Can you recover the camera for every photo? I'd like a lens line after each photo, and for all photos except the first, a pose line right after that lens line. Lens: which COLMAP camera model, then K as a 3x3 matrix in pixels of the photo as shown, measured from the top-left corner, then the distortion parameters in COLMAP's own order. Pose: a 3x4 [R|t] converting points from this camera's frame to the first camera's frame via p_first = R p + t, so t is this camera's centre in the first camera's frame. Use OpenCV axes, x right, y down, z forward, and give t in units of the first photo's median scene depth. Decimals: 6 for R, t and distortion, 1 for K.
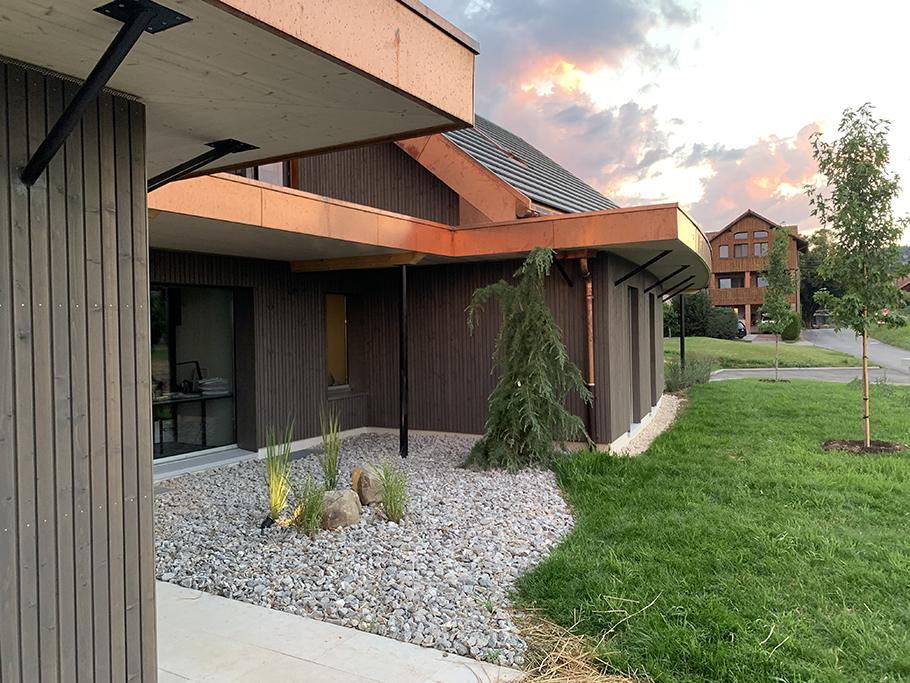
lens RADIAL K [[697.5, 0, 456.2], [0, 697.5, 329.4], [0, 0, 1]] dist [0.052029, -0.069400]
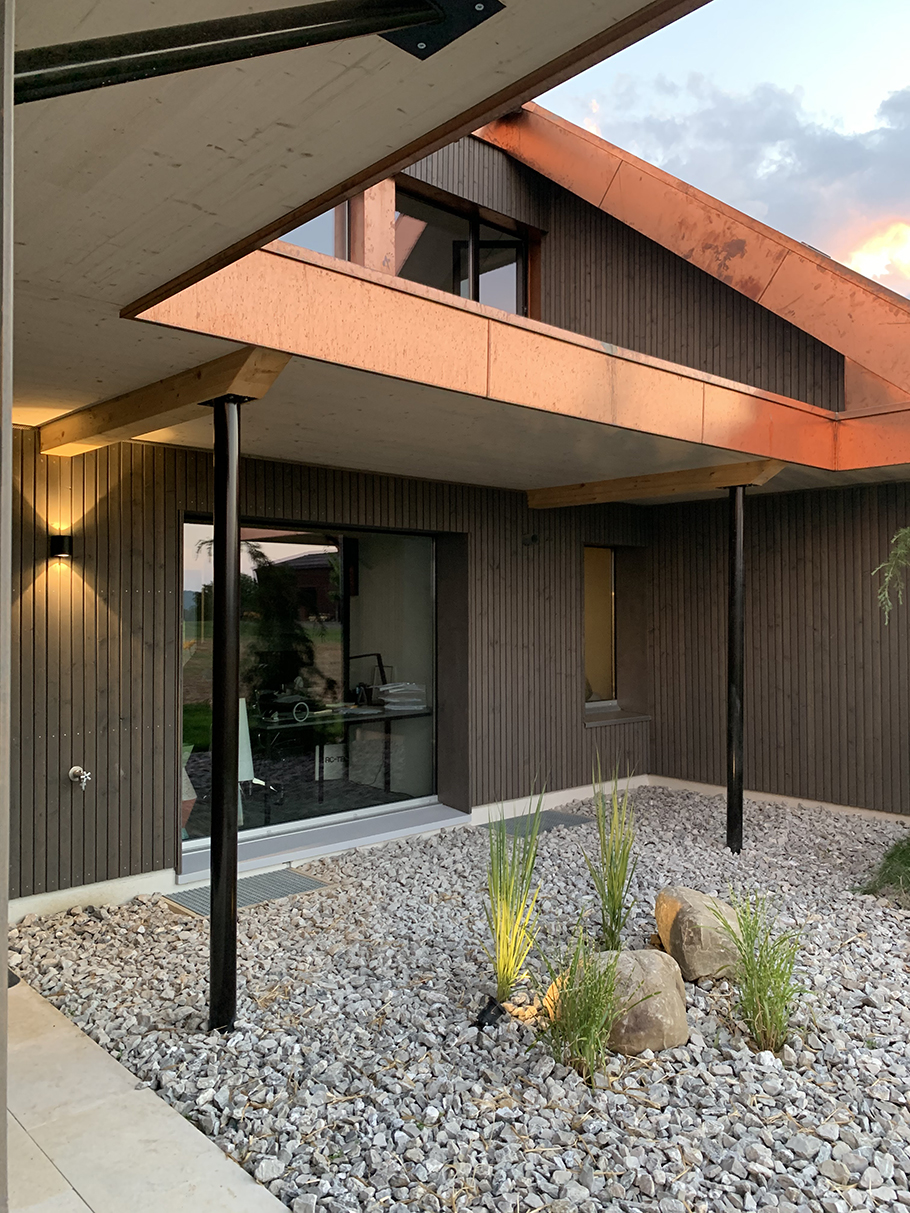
lens RADIAL K [[929.8, 0, 457.9], [0, 929.8, 591.1], [0, 0, 1]] dist [0.052029, -0.069400]
pose [[0.957959, 0.012757, -0.286623, -0.082551], [-0.018293, 0.999694, -0.016645, 0.002503], [0.286323, 0.021188, 0.957899, 0.282538]]
